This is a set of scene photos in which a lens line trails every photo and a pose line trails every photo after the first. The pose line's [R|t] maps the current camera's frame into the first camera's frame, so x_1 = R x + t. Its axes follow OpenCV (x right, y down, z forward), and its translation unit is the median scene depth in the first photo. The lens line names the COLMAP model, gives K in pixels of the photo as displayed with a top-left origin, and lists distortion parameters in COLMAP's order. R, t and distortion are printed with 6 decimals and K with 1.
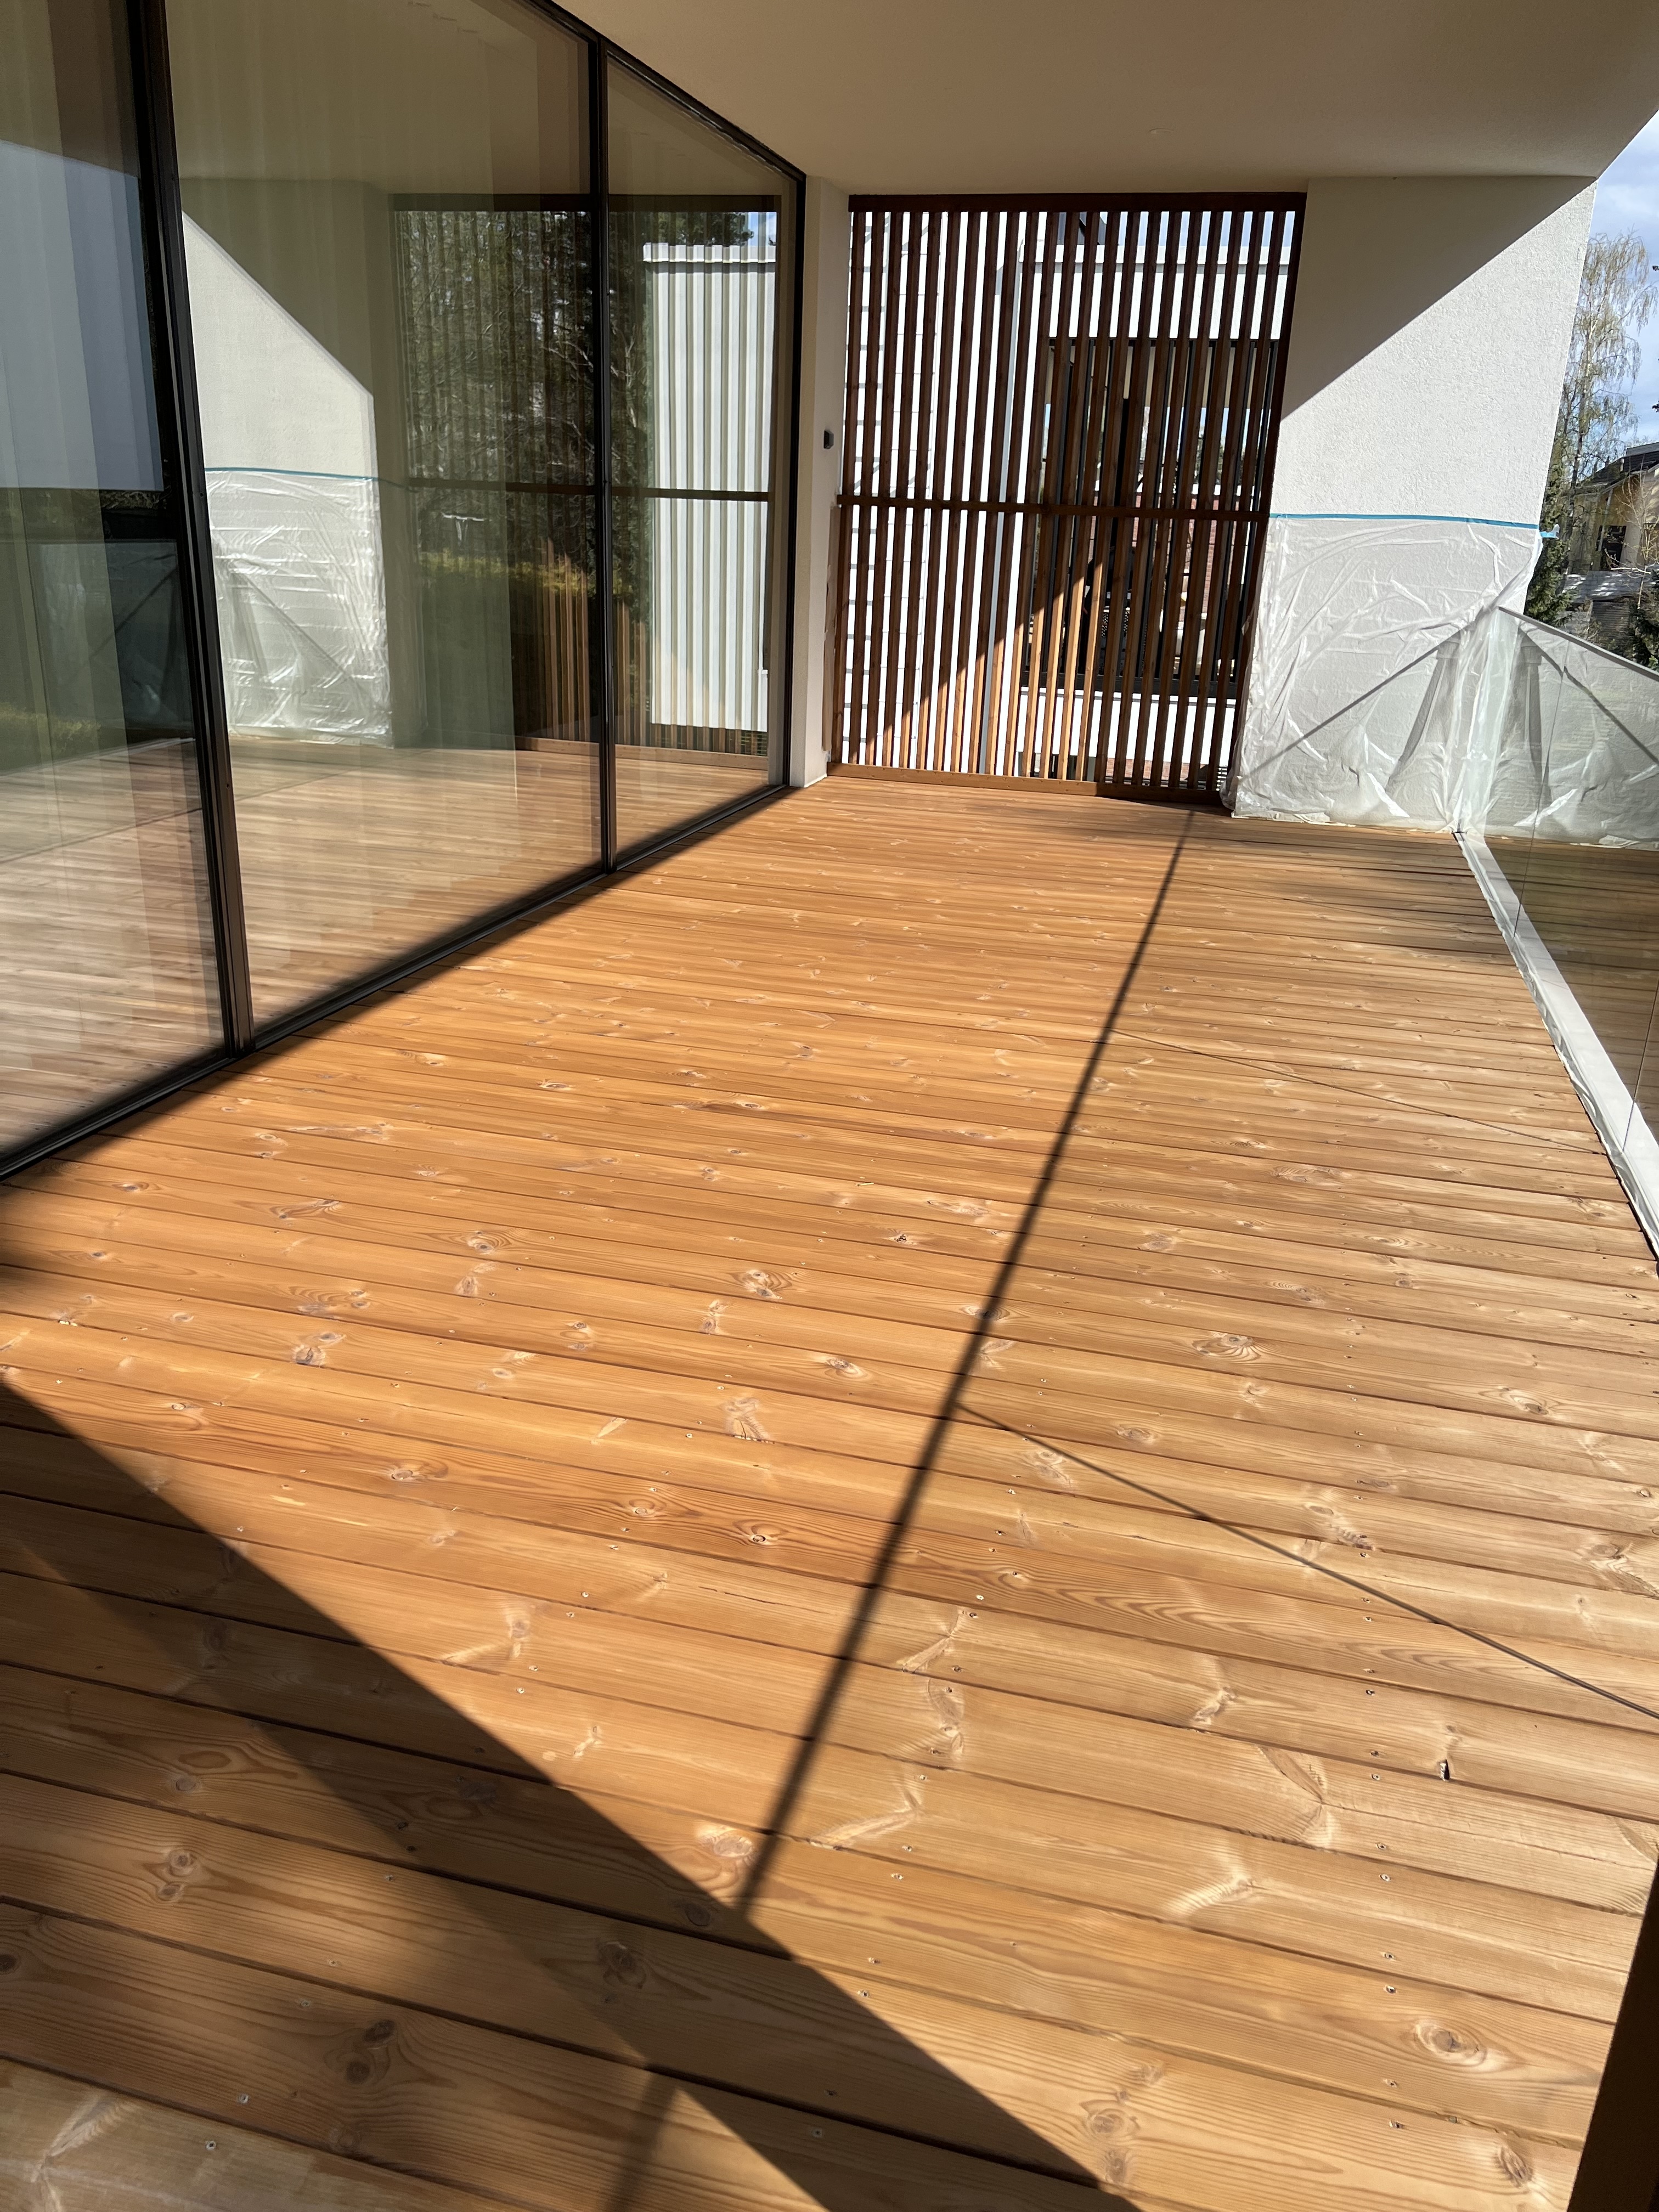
lens RADIAL K [[1678.9, 0, 829.2], [0, 1678.9, 1116.3], [0, 0, 1]] dist [0.039340, -0.006073]
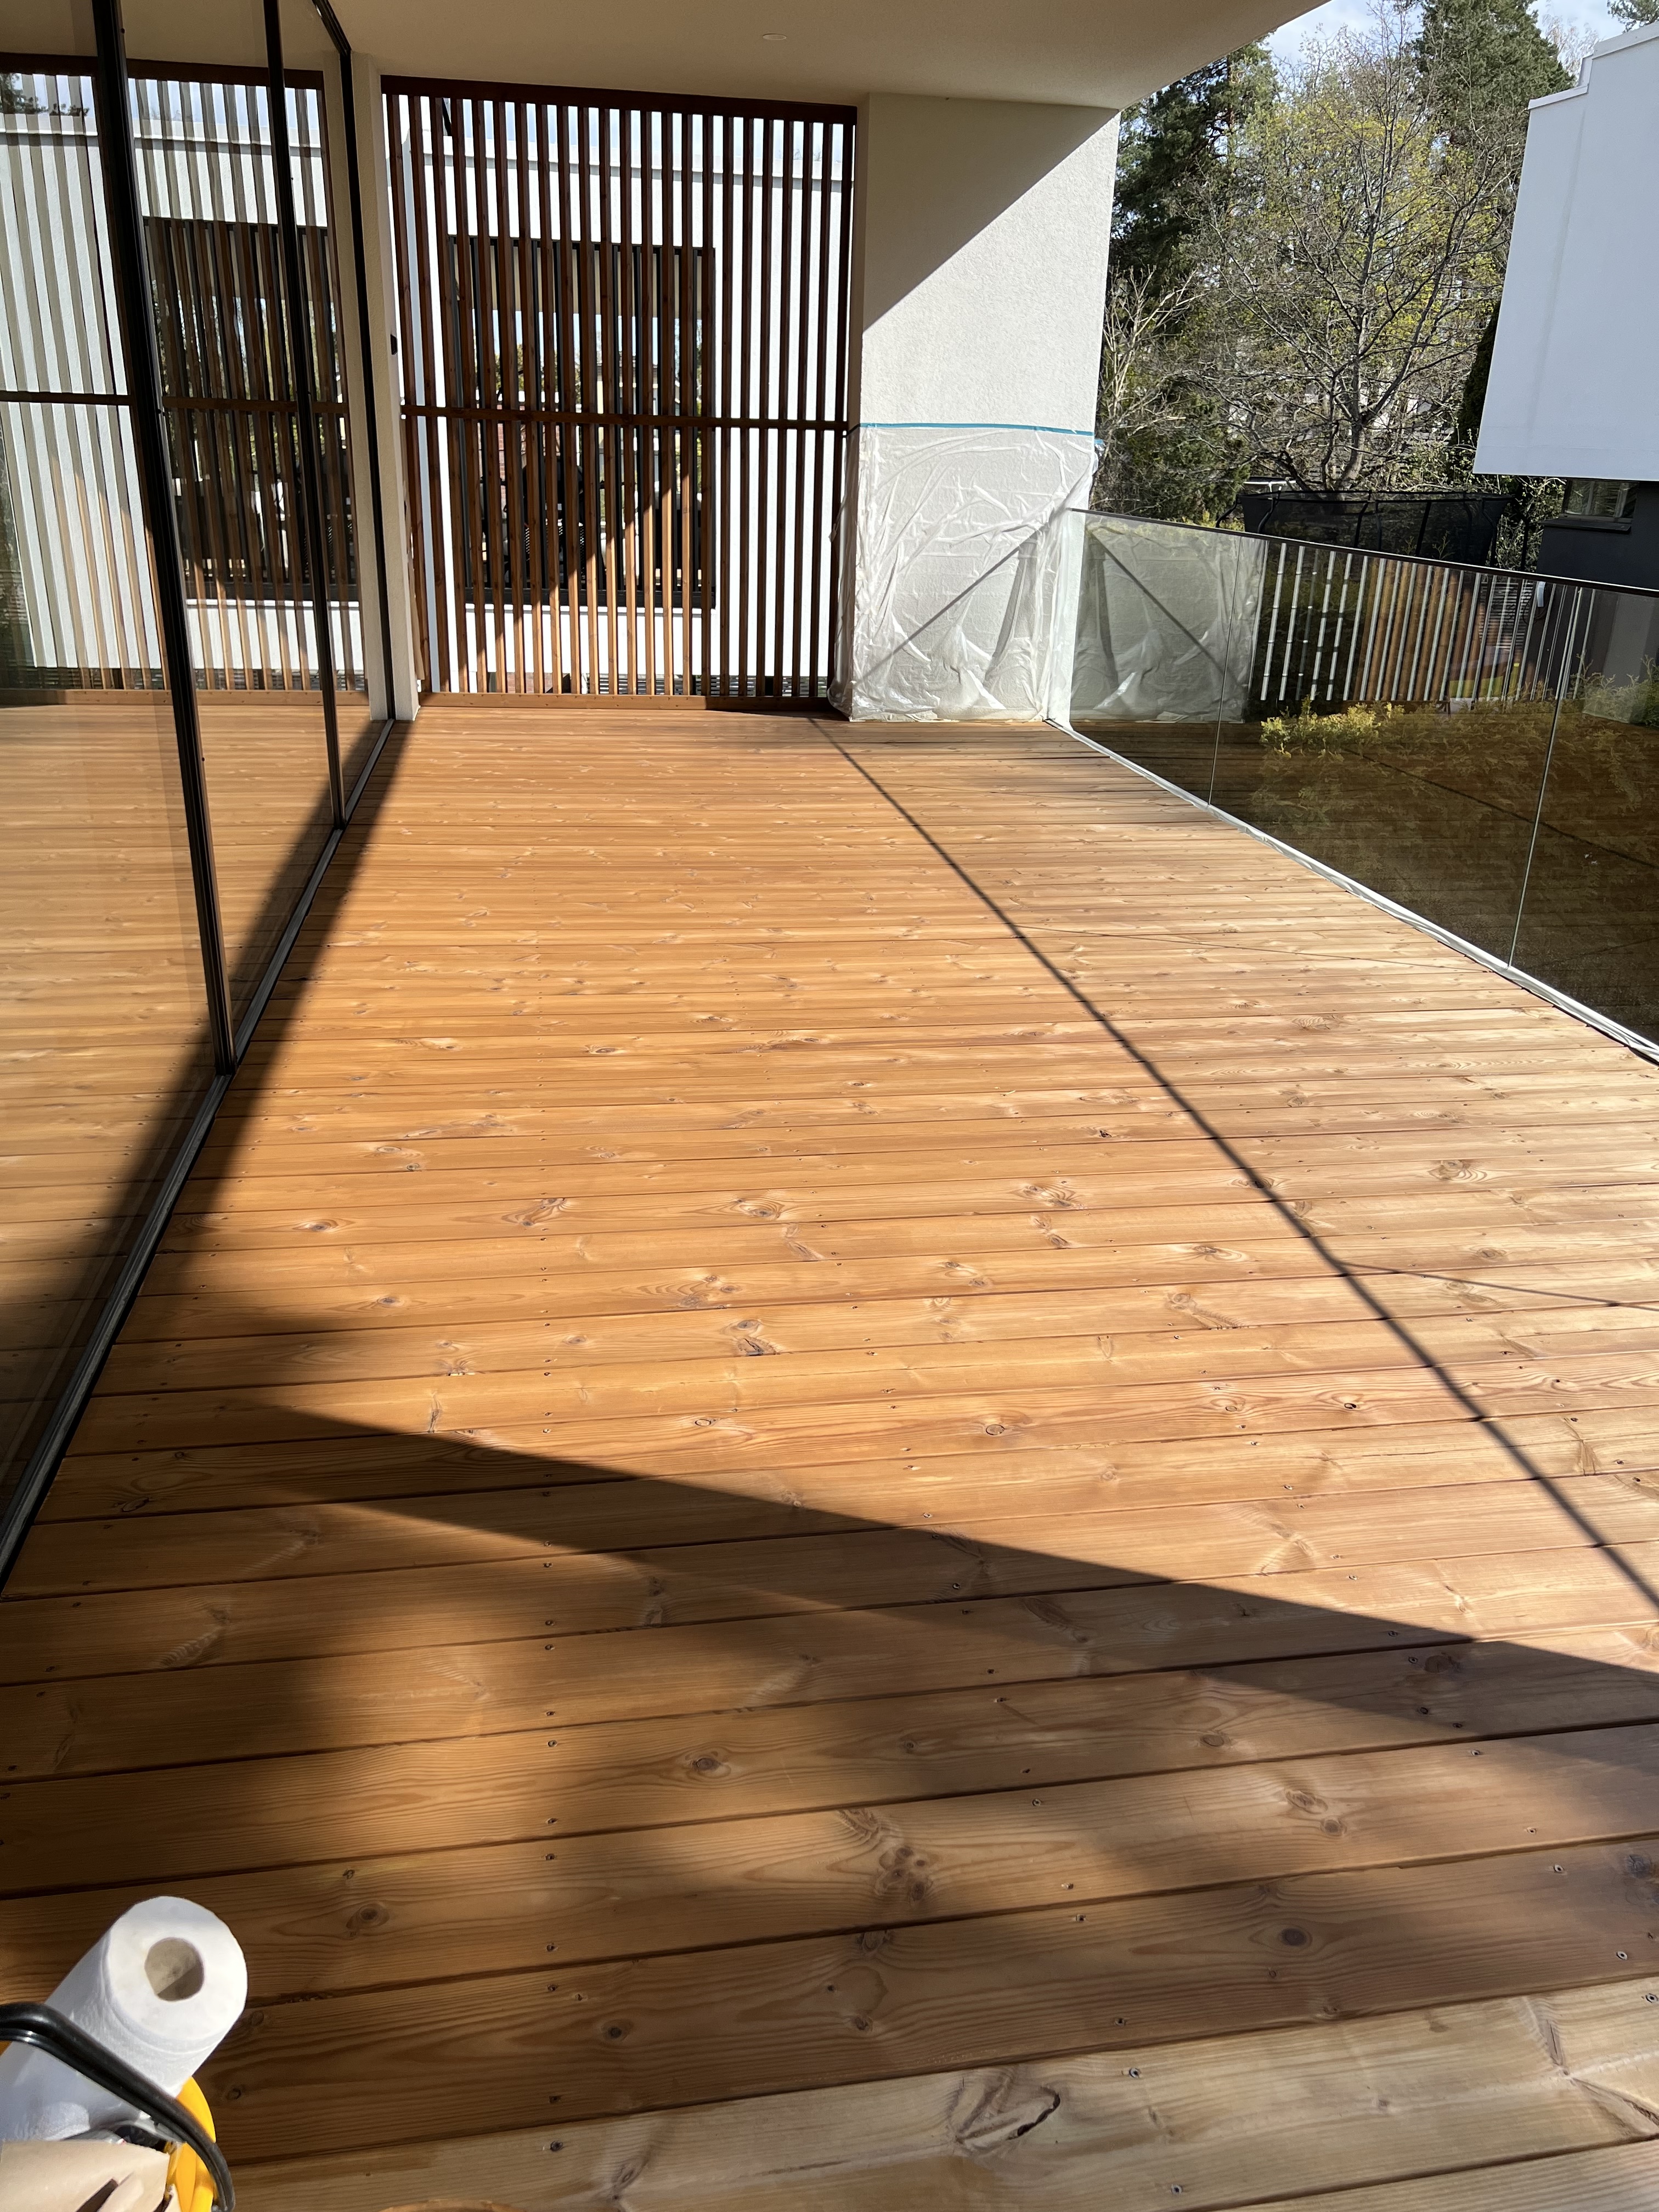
lens RADIAL K [[1685.2, 0, 829.5], [0, 1685.2, 1106.0], [0, 0, 1]] dist [0.077918, -0.086113]
pose [[0.912190, -0.162462, 0.376186, -0.341044], [0.147239, 0.986685, 0.069084, -0.028322], [-0.382401, -0.007629, 0.923965, 0.062353]]
